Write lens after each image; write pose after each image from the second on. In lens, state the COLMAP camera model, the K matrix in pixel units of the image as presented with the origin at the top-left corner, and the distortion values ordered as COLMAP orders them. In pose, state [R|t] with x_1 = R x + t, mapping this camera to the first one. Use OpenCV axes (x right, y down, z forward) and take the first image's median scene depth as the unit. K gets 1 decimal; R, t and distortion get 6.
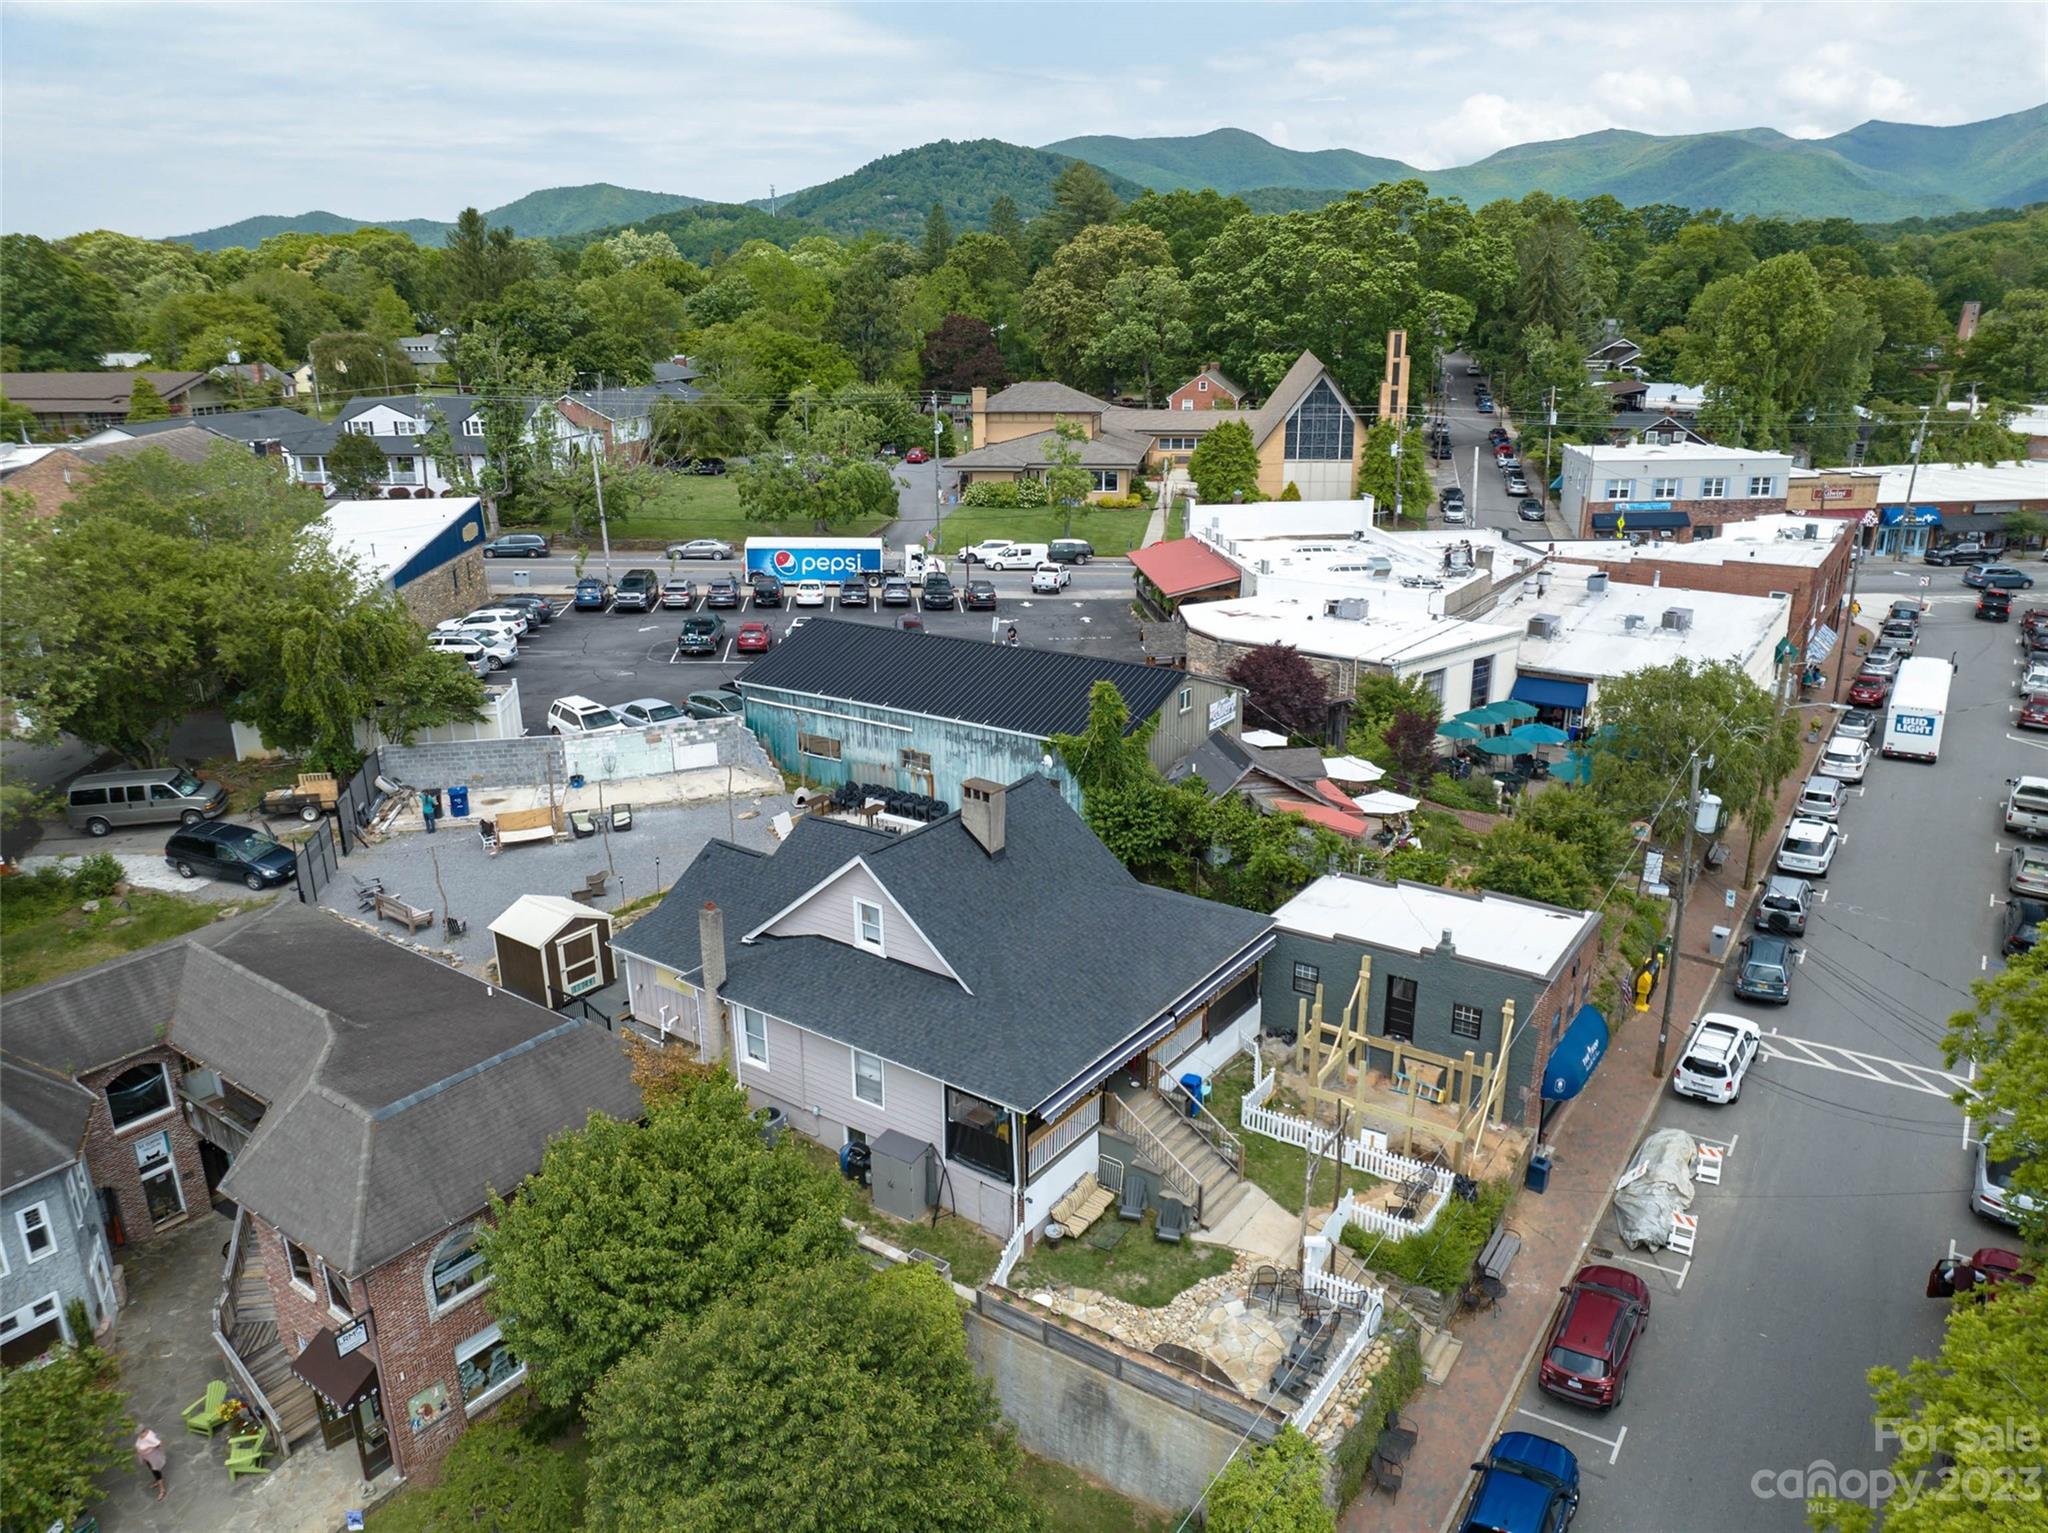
lens RADIAL K [[1451.3, 0, 1027.1], [0, 1451.3, 772.5], [0, 0, 1]] dist [-0.045997, 0.006497]
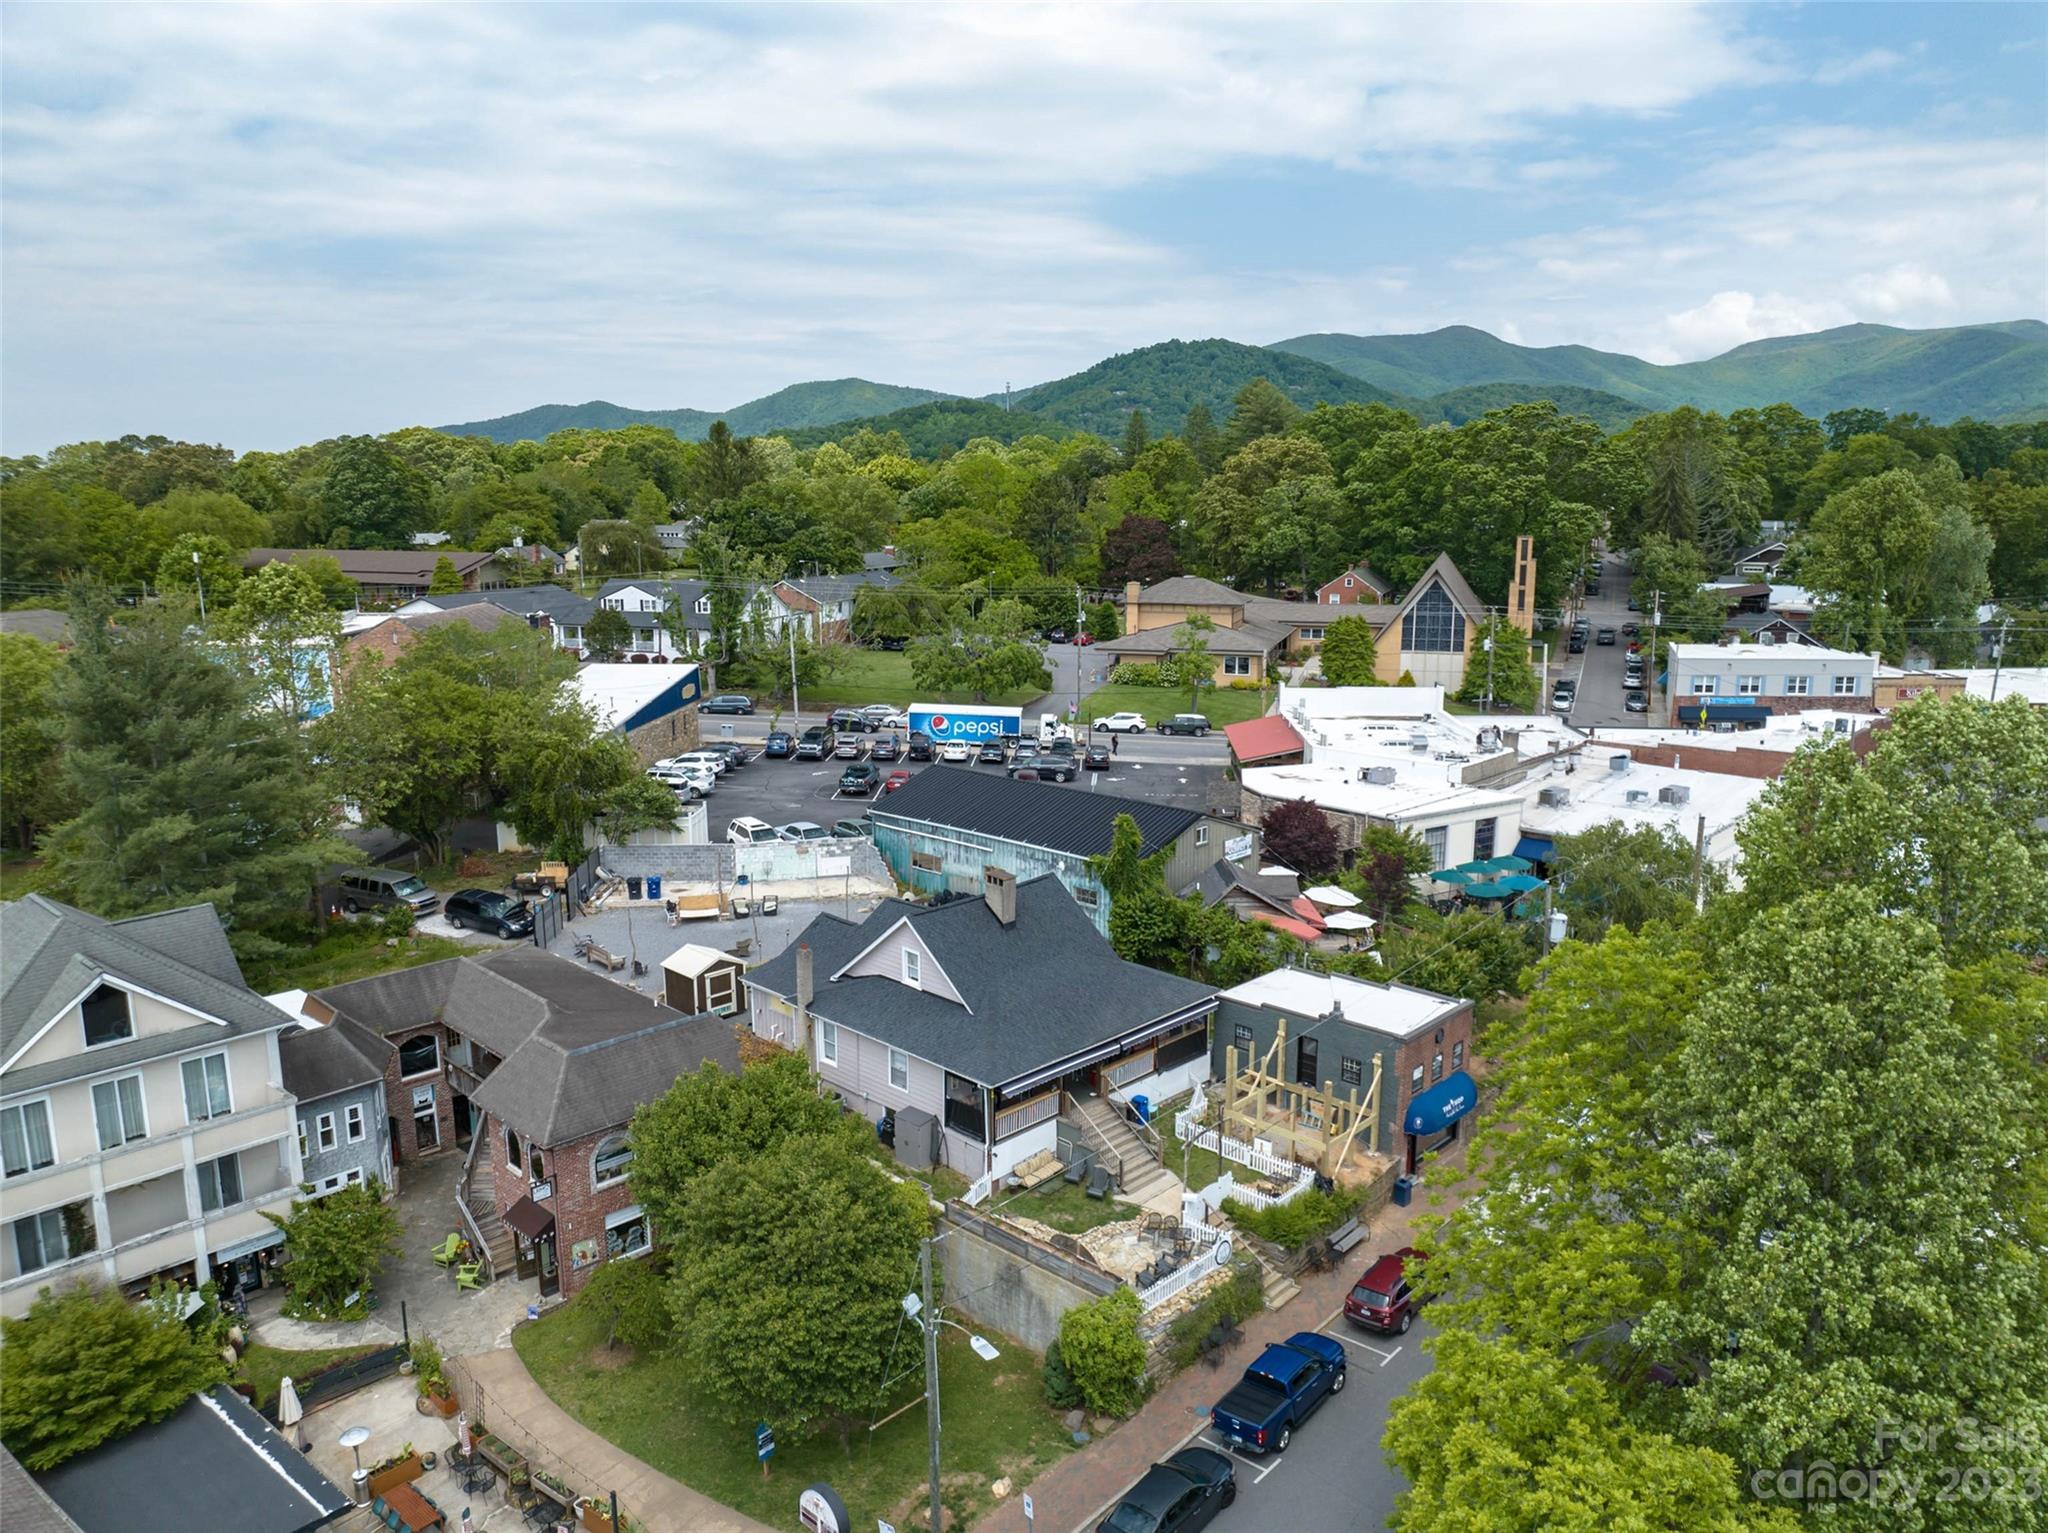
lens RADIAL K [[1451.3, 0, 1023.9], [0, 1451.3, 770.5], [0, 0, 1]] dist [-0.045997, 0.006497]
pose [[0.987977, 0.036873, -0.150140, 0.132449], [-0.055049, 0.991395, -0.118771, 0.049167], [0.144469, 0.125608, 0.981505, -0.260934]]
